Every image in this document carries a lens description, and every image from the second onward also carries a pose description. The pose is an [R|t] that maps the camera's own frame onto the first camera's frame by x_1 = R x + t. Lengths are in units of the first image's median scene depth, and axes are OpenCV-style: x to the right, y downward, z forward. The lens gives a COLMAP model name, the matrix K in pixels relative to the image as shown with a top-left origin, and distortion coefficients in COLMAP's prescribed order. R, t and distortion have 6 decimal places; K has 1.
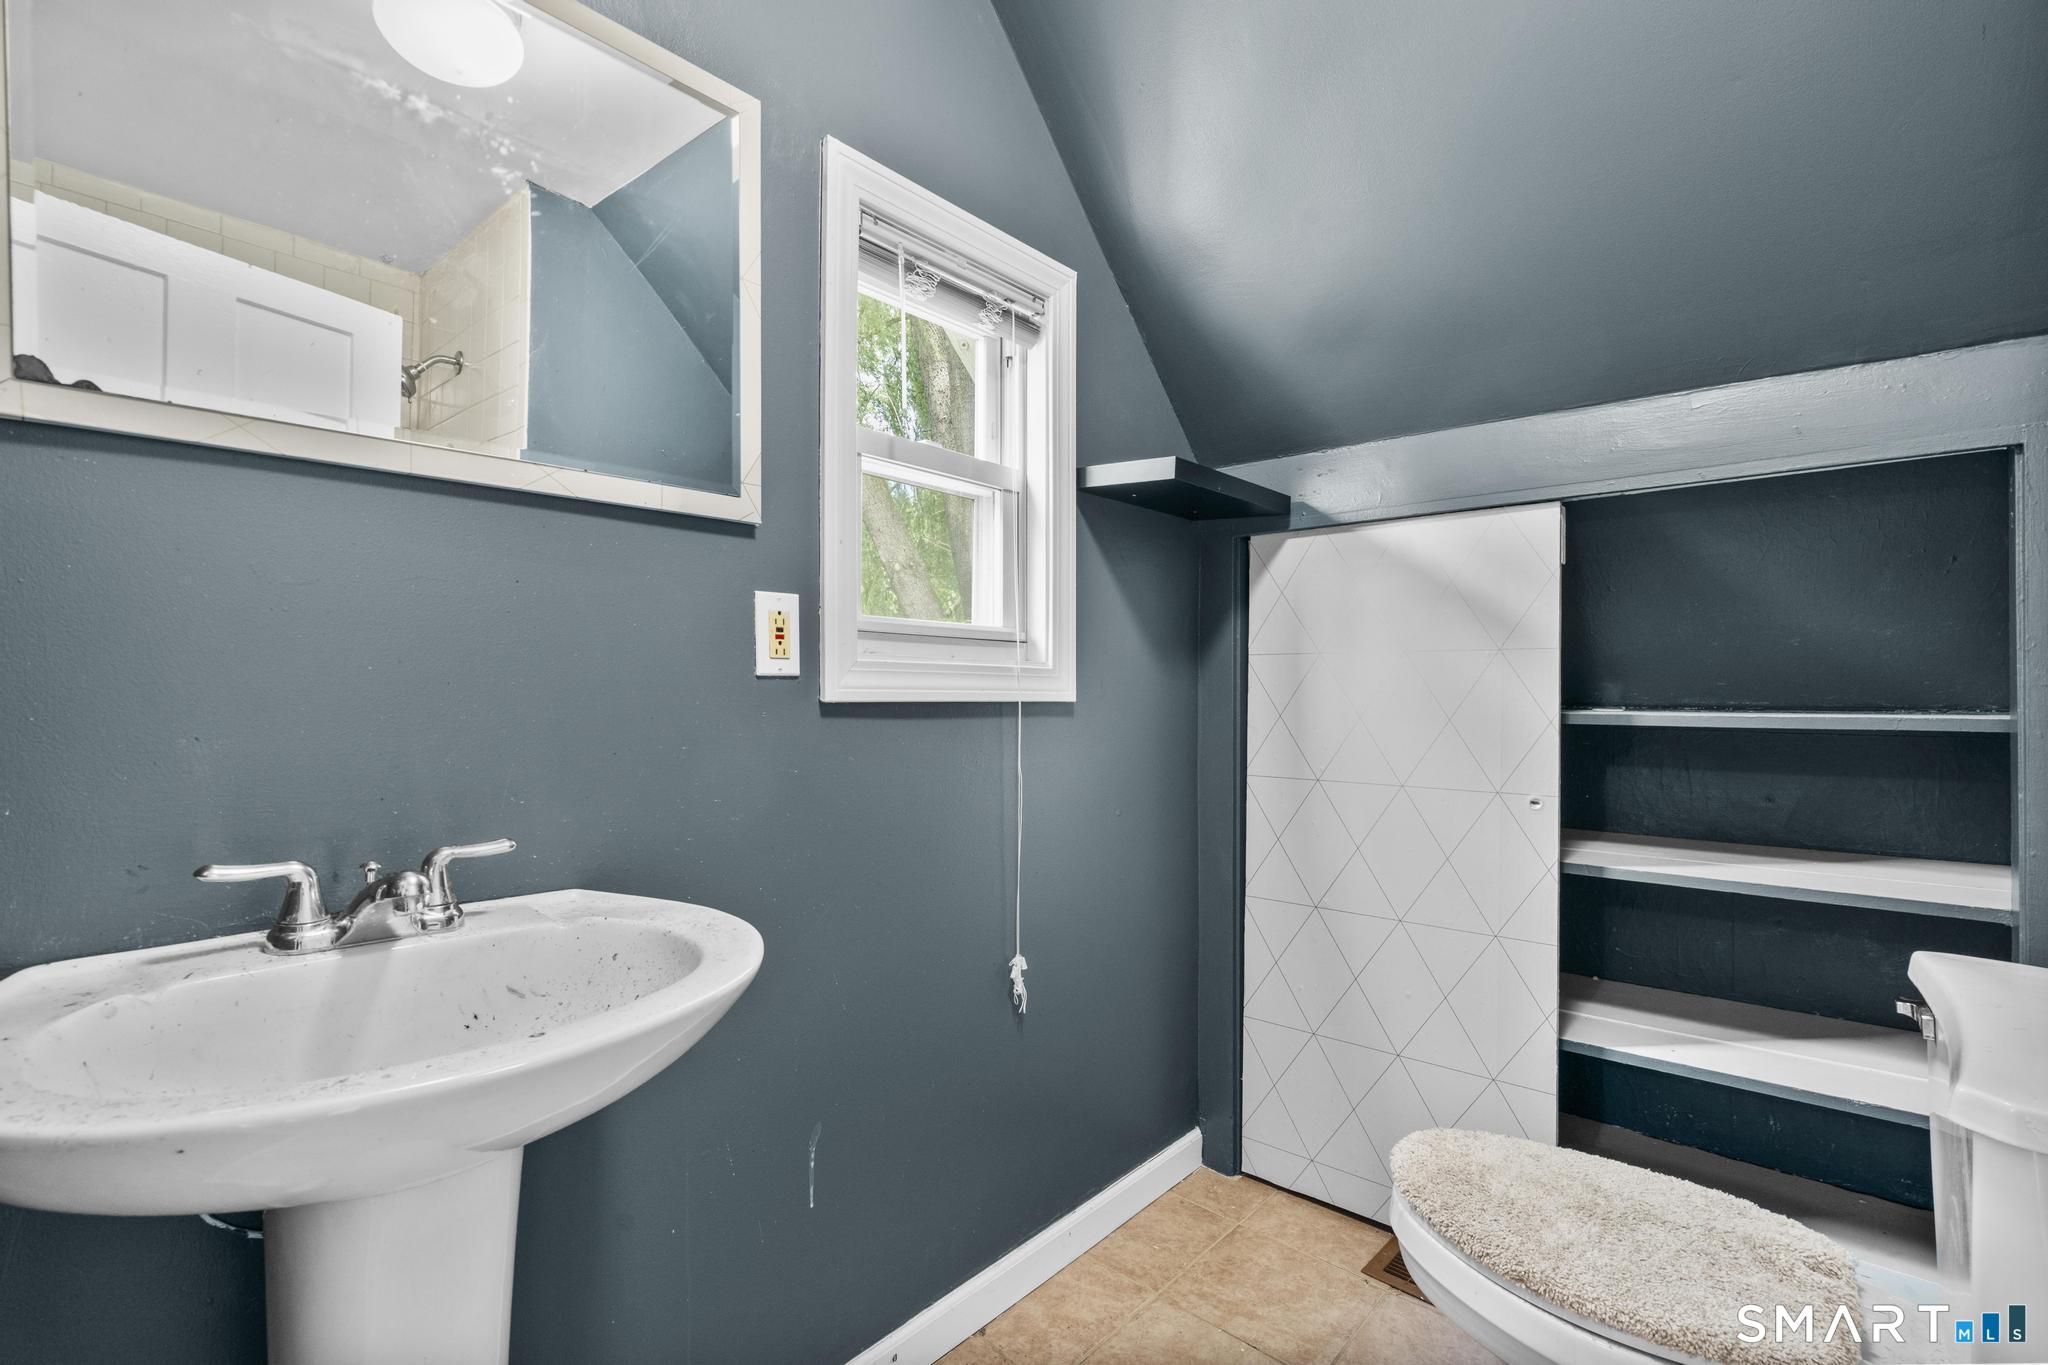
lens RADIAL K [[909.8, 0, 999.3], [0, 909.8, 688.5], [0, 0, 1]] dist [0.002963, 0.000850]
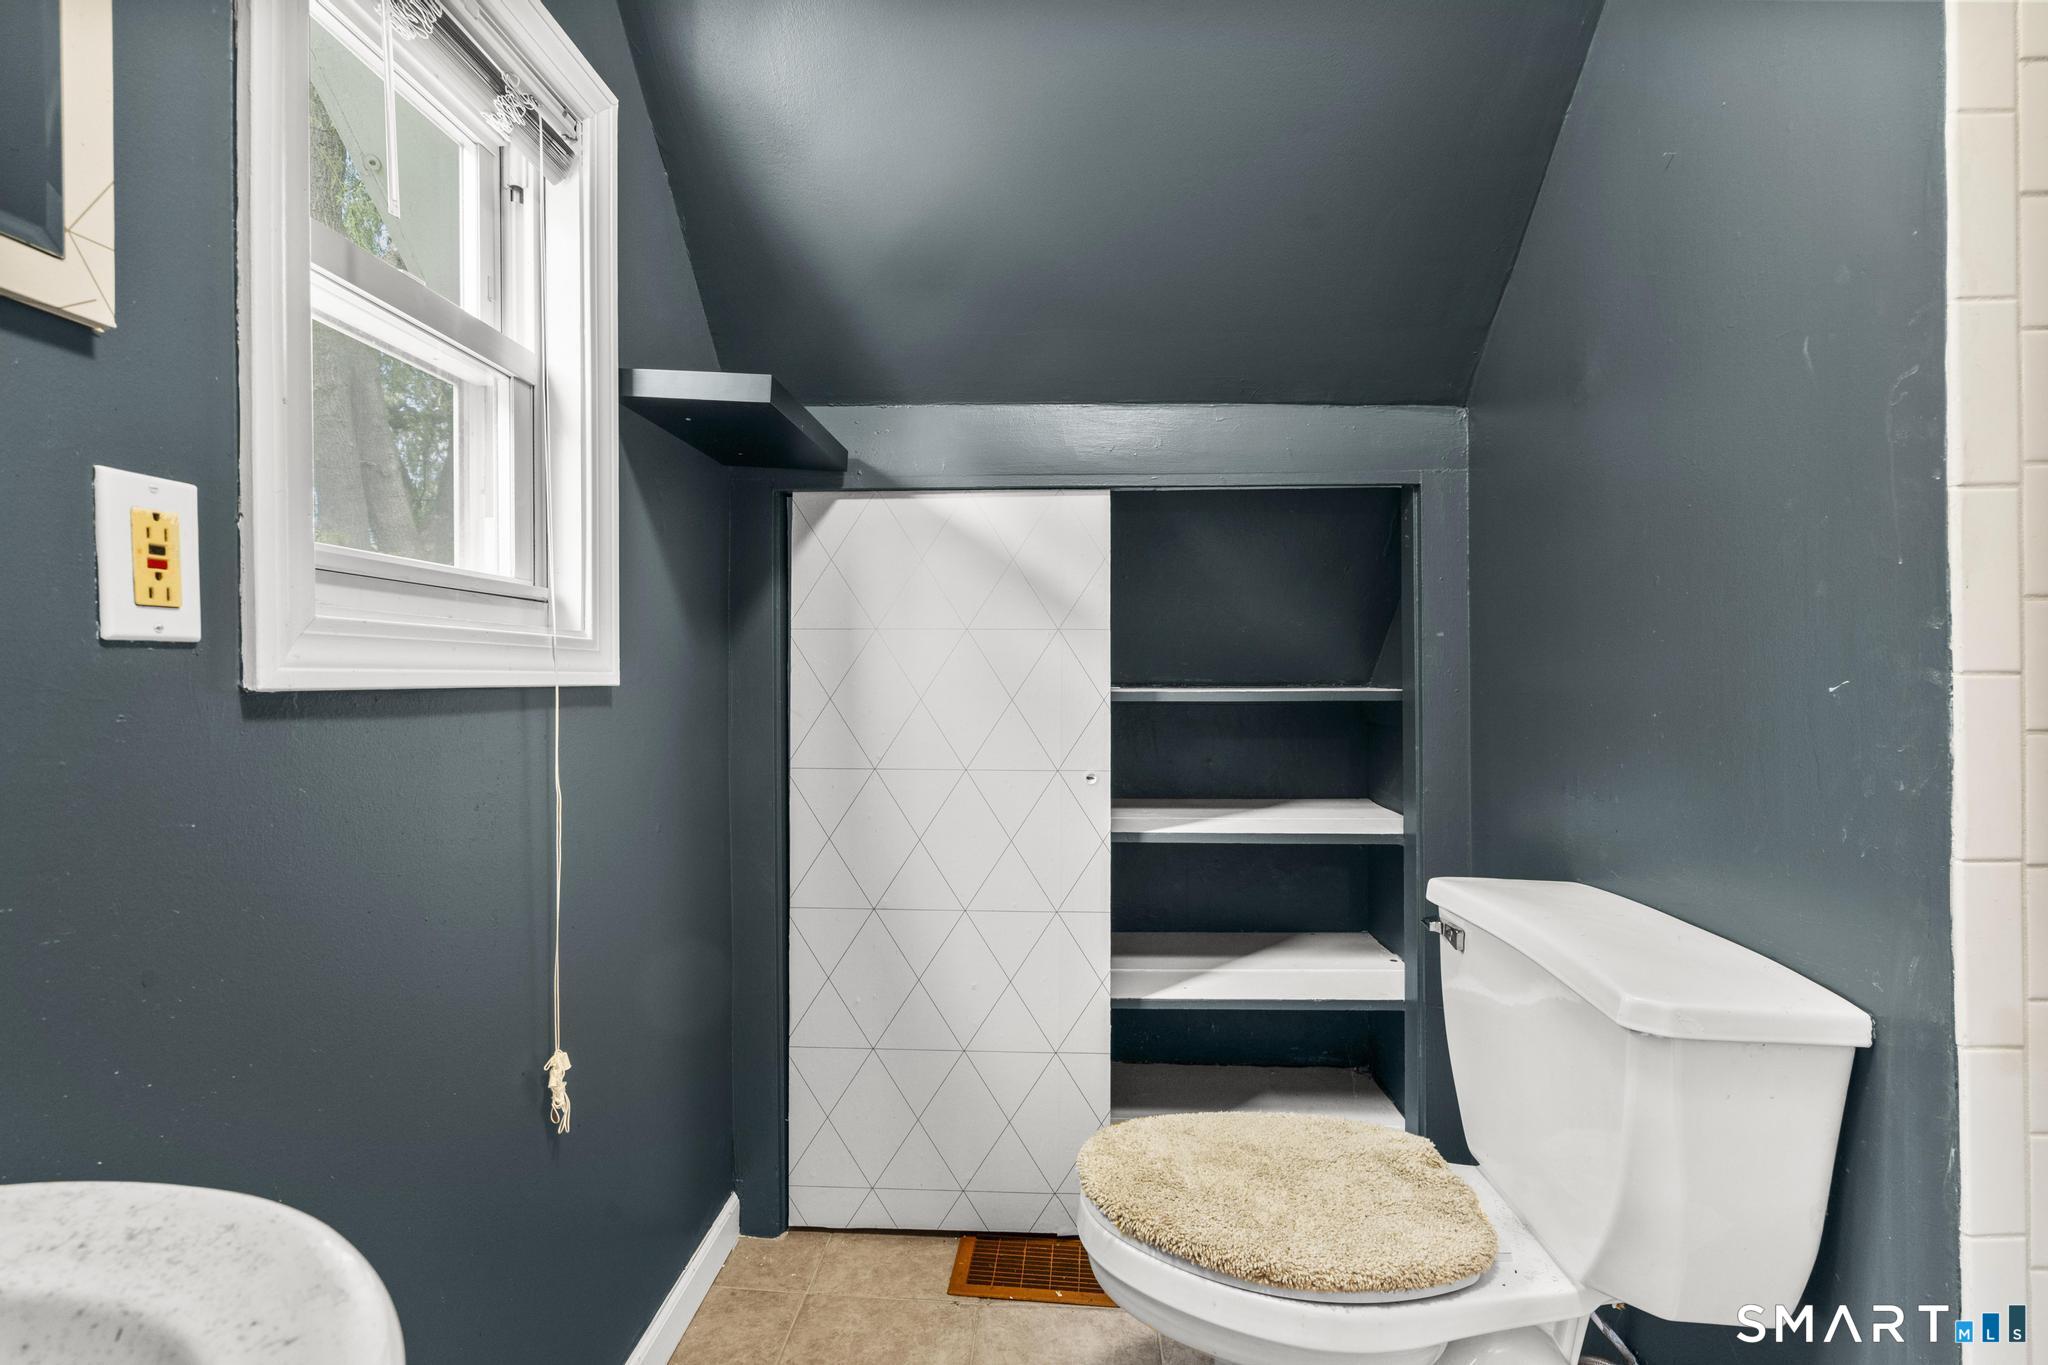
lens RADIAL K [[937.2, 0, 1025.8], [0, 937.2, 676.8], [0, 0, 1]] dist [0.000242, 0.000320]
pose [[0.784475, -0.005842, 0.620132, -0.133020], [0.000652, 0.999963, 0.008596, 0.001244], [-0.620160, -0.006339, 0.784450, 0.208797]]
